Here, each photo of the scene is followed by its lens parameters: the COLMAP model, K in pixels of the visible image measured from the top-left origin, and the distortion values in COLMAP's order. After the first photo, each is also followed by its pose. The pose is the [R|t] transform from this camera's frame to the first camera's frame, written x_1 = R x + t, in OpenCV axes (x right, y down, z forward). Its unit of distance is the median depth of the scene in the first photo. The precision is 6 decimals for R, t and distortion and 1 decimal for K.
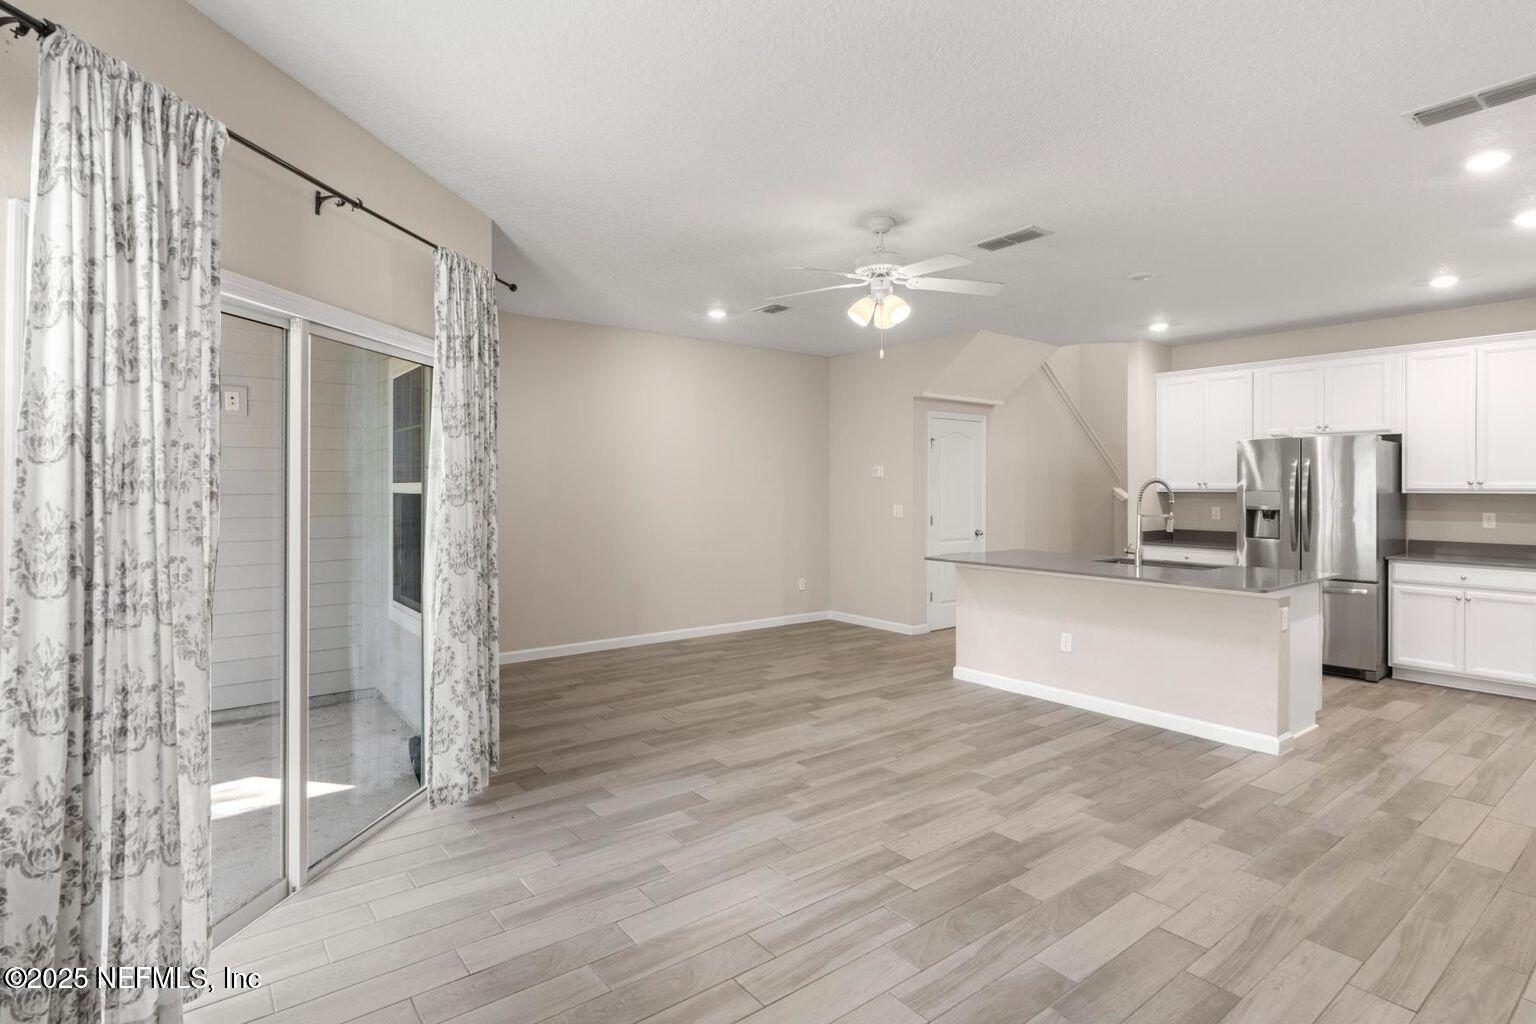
lens RADIAL K [[776.7, 0, 767.5], [0, 776.7, 487.1], [0, 0, 1]] dist [-0.001818, -0.000135]
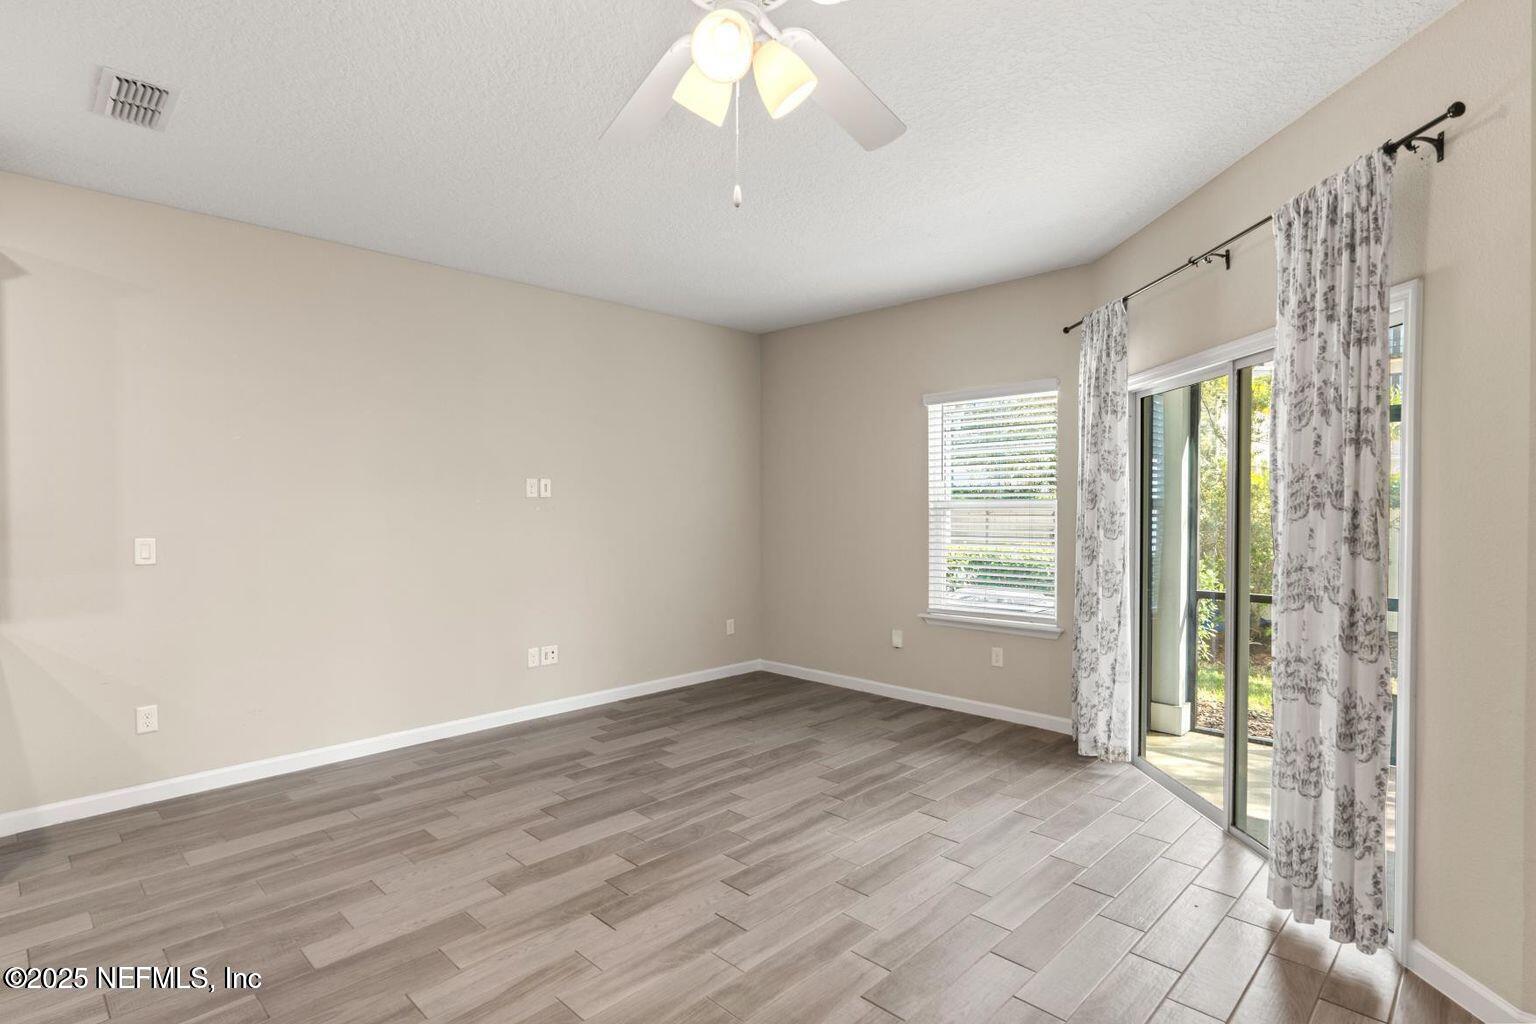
lens RADIAL K [[774.6, 0, 767.3], [0, 774.6, 517.9], [0, 0, 1]] dist [-0.001131, -0.000183]
pose [[-0.990016, 0.001803, -0.140944, 0.177908], [-0.001208, 0.999773, 0.021274, 0.000345], [0.140951, 0.021232, -0.989789, 1.328931]]
